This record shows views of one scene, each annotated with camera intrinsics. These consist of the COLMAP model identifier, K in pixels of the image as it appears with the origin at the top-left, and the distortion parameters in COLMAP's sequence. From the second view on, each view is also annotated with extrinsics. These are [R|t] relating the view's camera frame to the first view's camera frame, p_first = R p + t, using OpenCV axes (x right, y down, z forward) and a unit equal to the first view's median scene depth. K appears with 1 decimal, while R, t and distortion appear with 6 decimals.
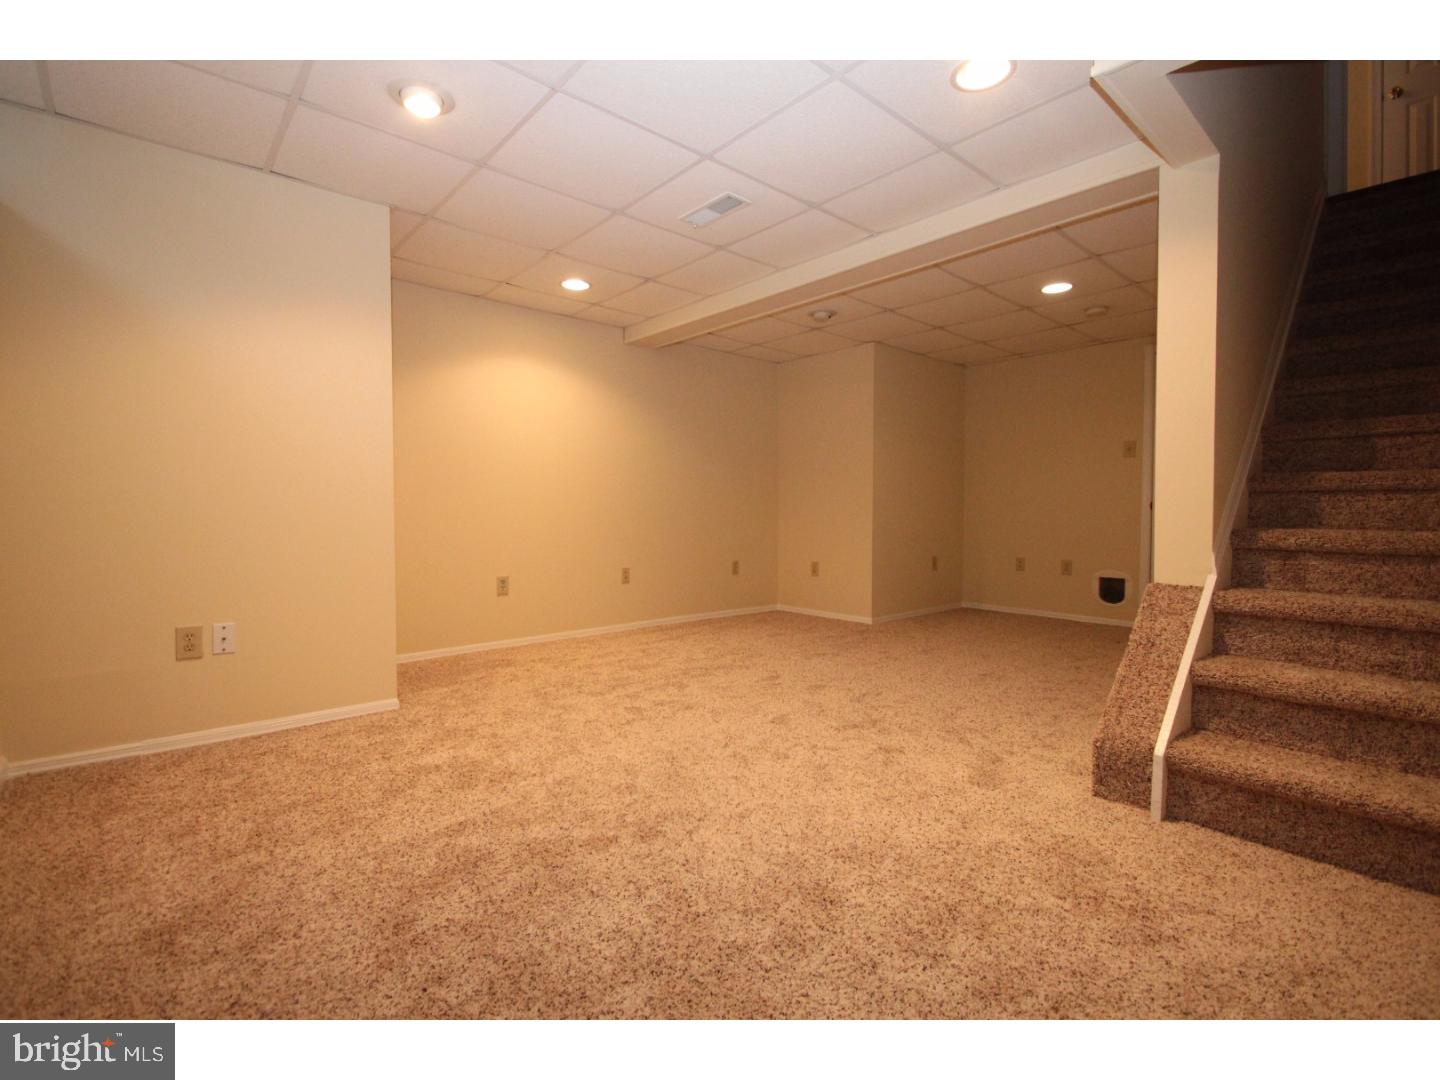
lens RADIAL K [[664.3, 0, 714.3], [0, 664.3, 531.7], [0, 0, 1]] dist [0.005712, -0.011460]
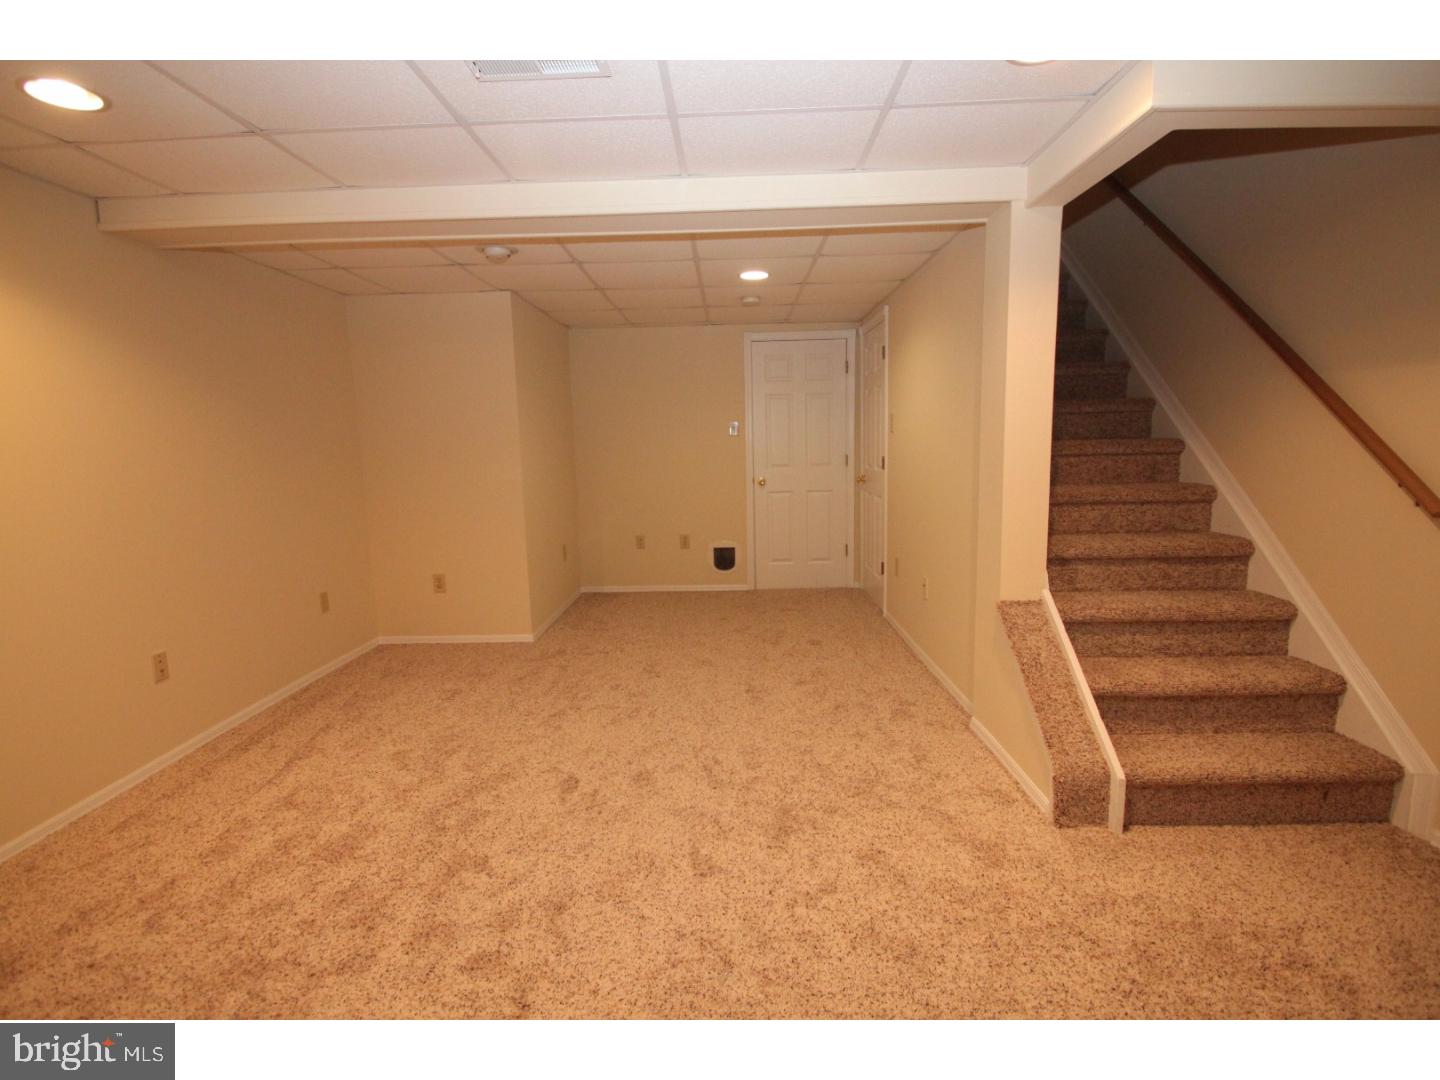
lens RADIAL K [[664.3, 0, 721.8], [0, 664.3, 535.1], [0, 0, 1]] dist [0.005712, -0.011460]
pose [[0.677577, -0.119627, 0.725657, -0.430772], [0.047077, 0.991714, 0.119530, -0.183458], [-0.733943, -0.046829, 0.677594, 0.609272]]
